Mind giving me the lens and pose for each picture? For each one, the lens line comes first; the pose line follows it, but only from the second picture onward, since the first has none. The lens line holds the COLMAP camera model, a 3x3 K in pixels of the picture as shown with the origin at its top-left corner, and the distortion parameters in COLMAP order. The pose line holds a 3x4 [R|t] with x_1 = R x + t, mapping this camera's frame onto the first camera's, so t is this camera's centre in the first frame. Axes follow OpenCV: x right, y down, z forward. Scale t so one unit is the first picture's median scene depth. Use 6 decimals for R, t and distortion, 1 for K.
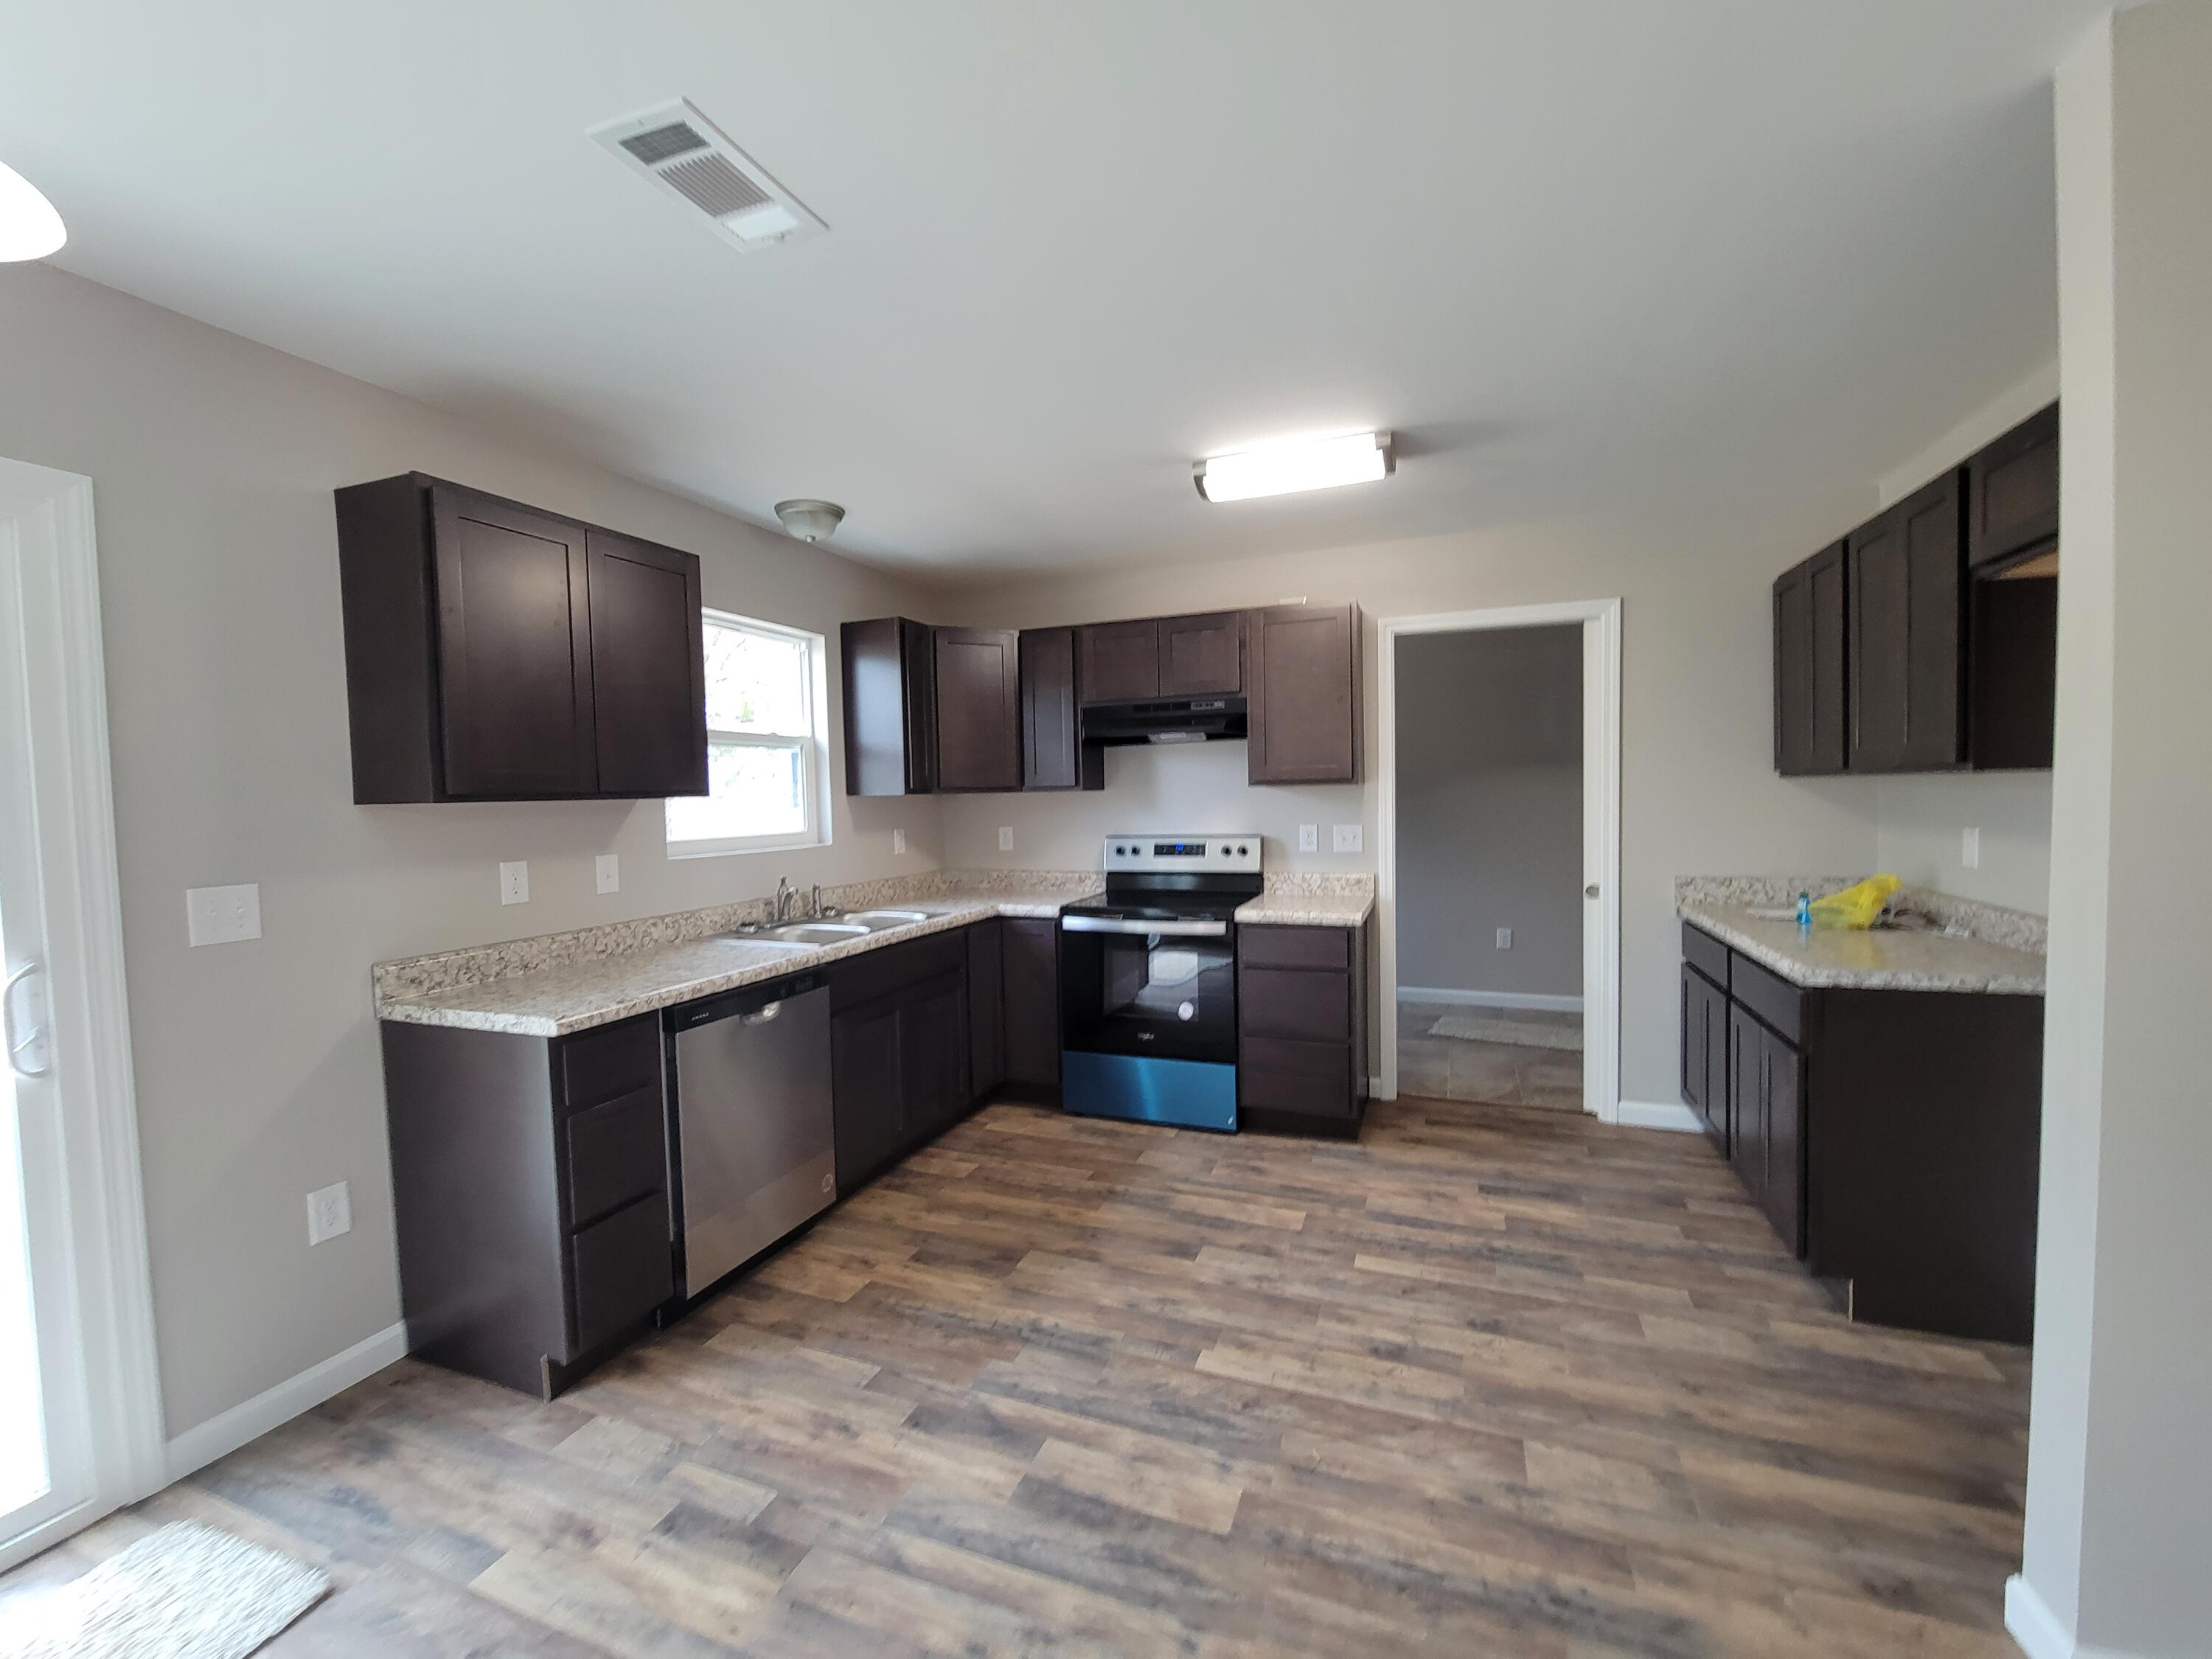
lens RADIAL K [[902.8, 0, 1087.2], [0, 902.8, 825.3], [0, 0, 1]] dist [-0.001521, -0.000317]
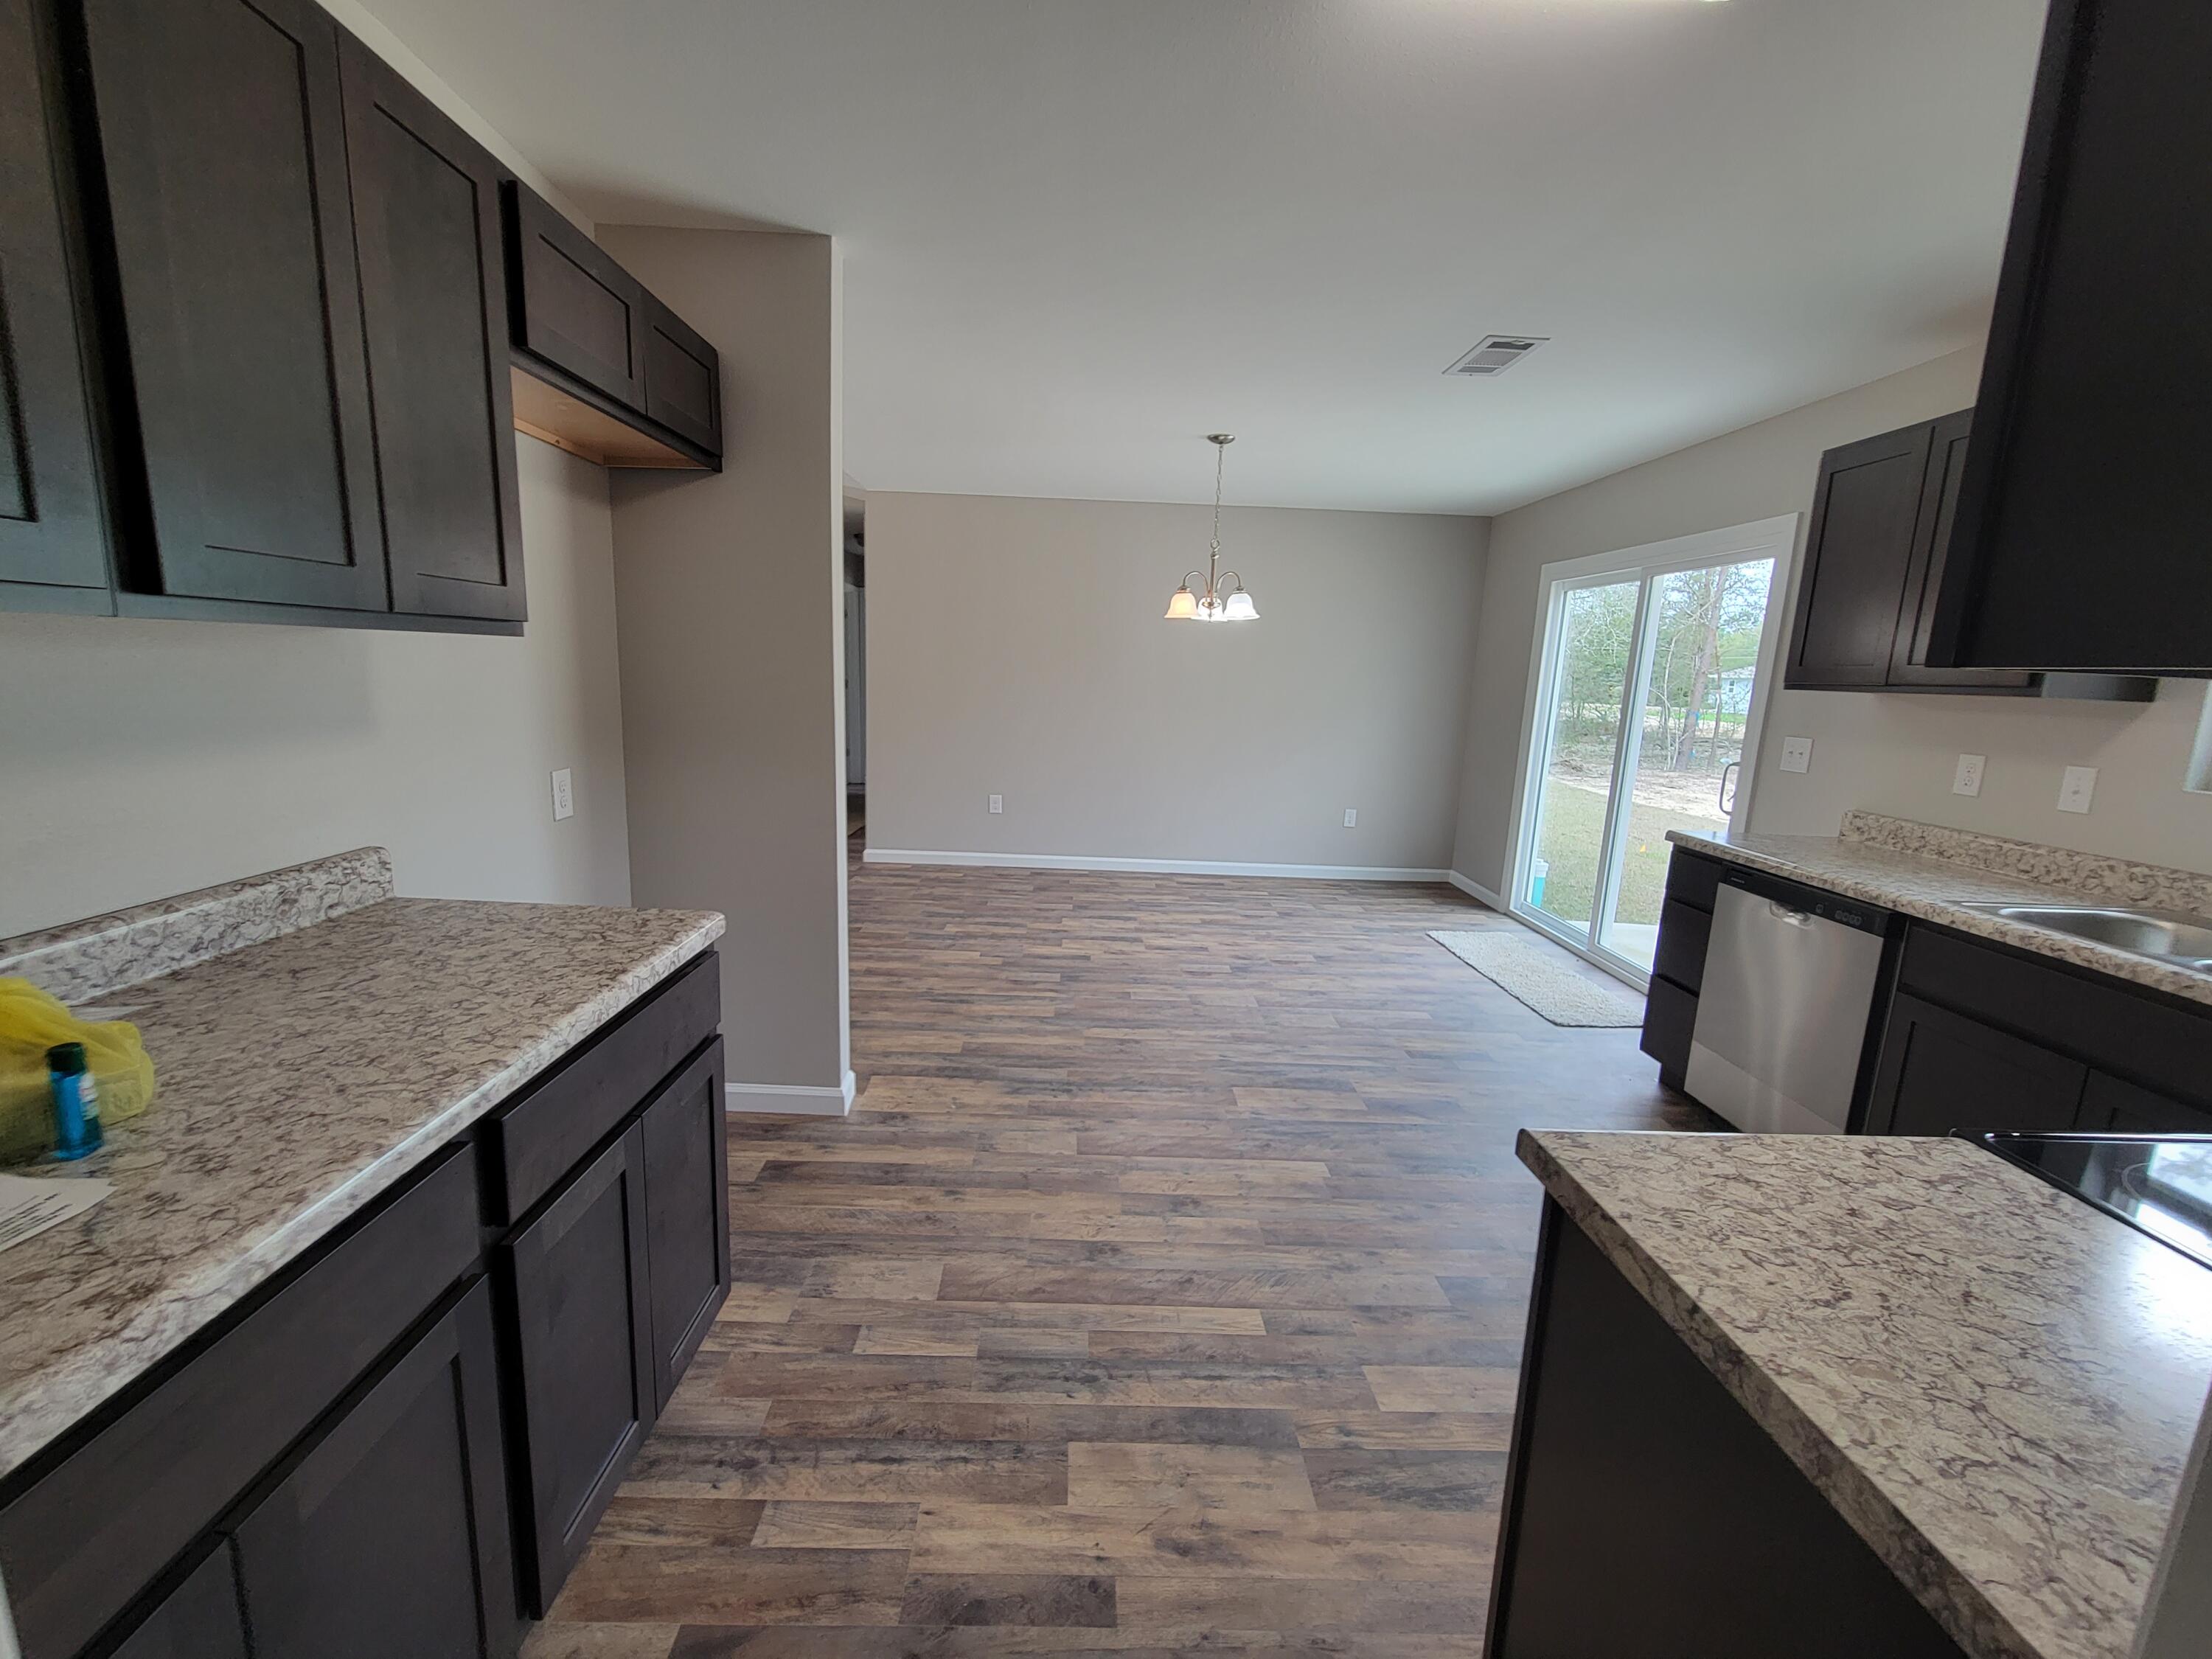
lens RADIAL K [[902.8, 0, 1085.5], [0, 902.8, 822.8], [0, 0, 1]] dist [-0.001521, -0.000317]
pose [[-0.923108, 0.052245, -0.380976, 0.759692], [-0.031496, 0.977127, 0.210312, -0.074273], [0.383250, 0.206140, -0.900348, 1.676885]]
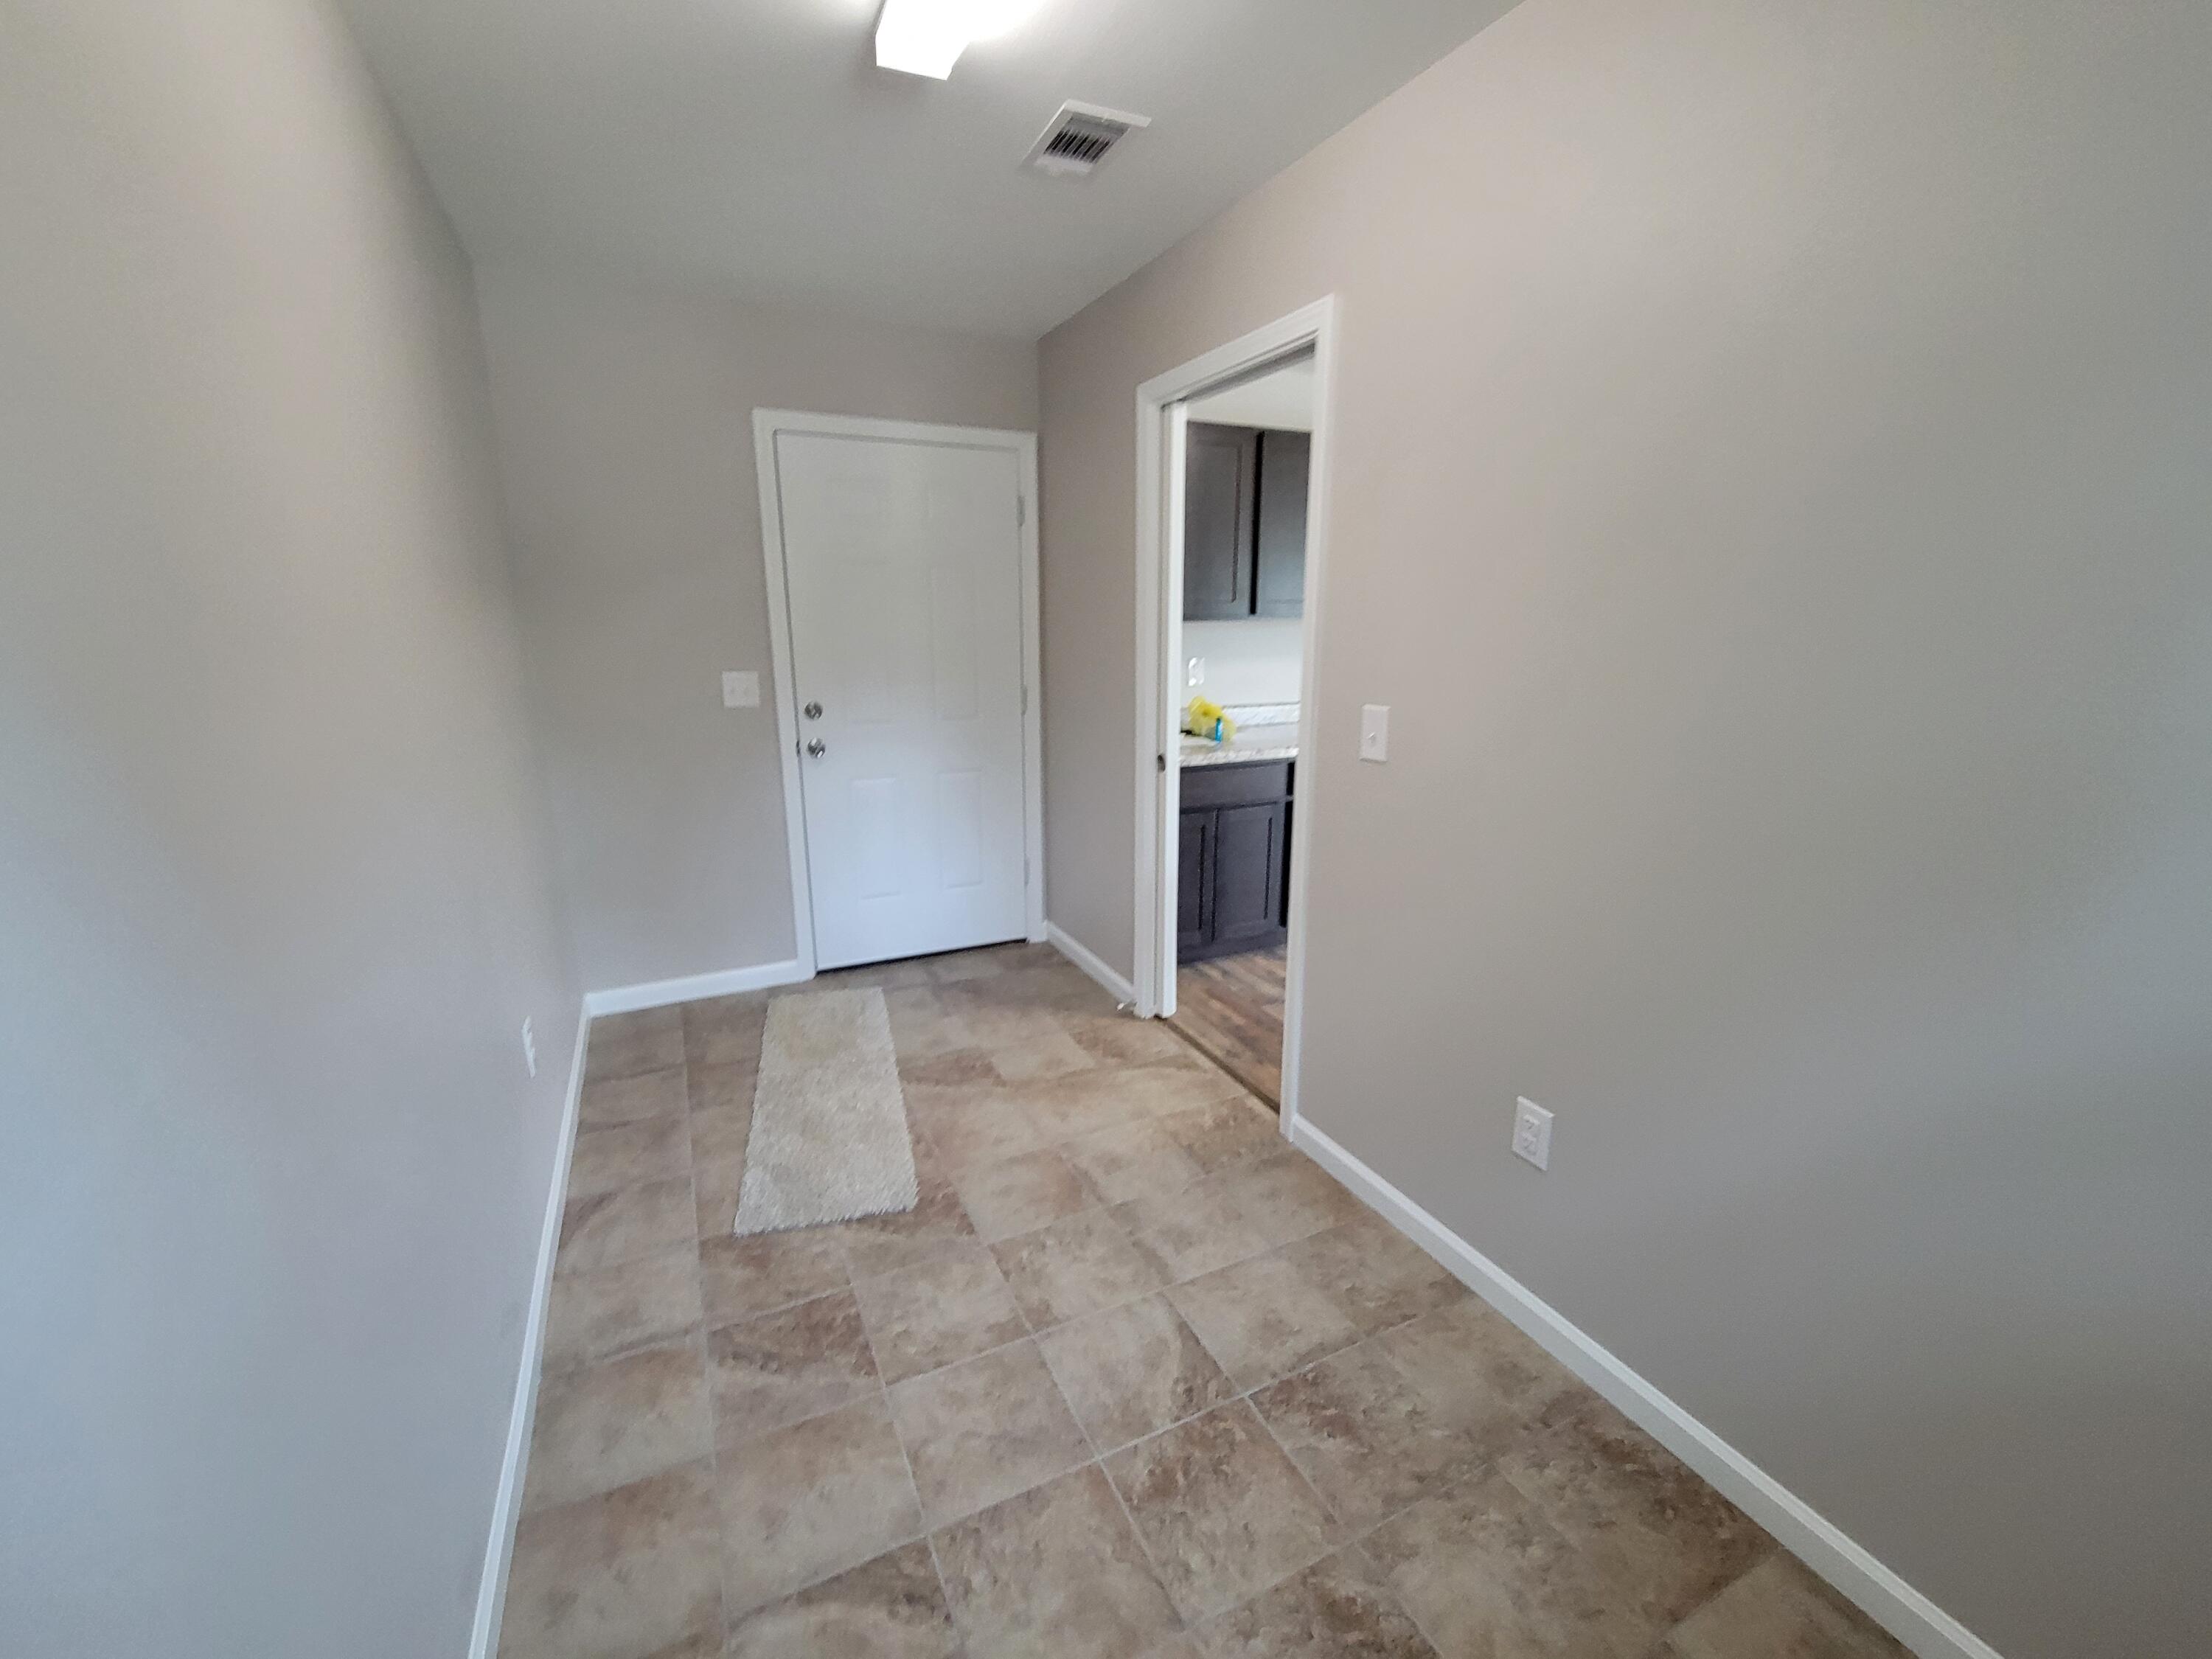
lens RADIAL K [[902.8, 0, 1109.4], [0, 902.8, 829.9], [0, 0, 1]] dist [-0.001521, -0.000317]
pose [[-0.742692, -0.136163, 0.655643, 0.082584], [0.042509, 0.967546, 0.249093, -0.116169], [-0.668283, 0.212870, -0.712801, 2.519761]]
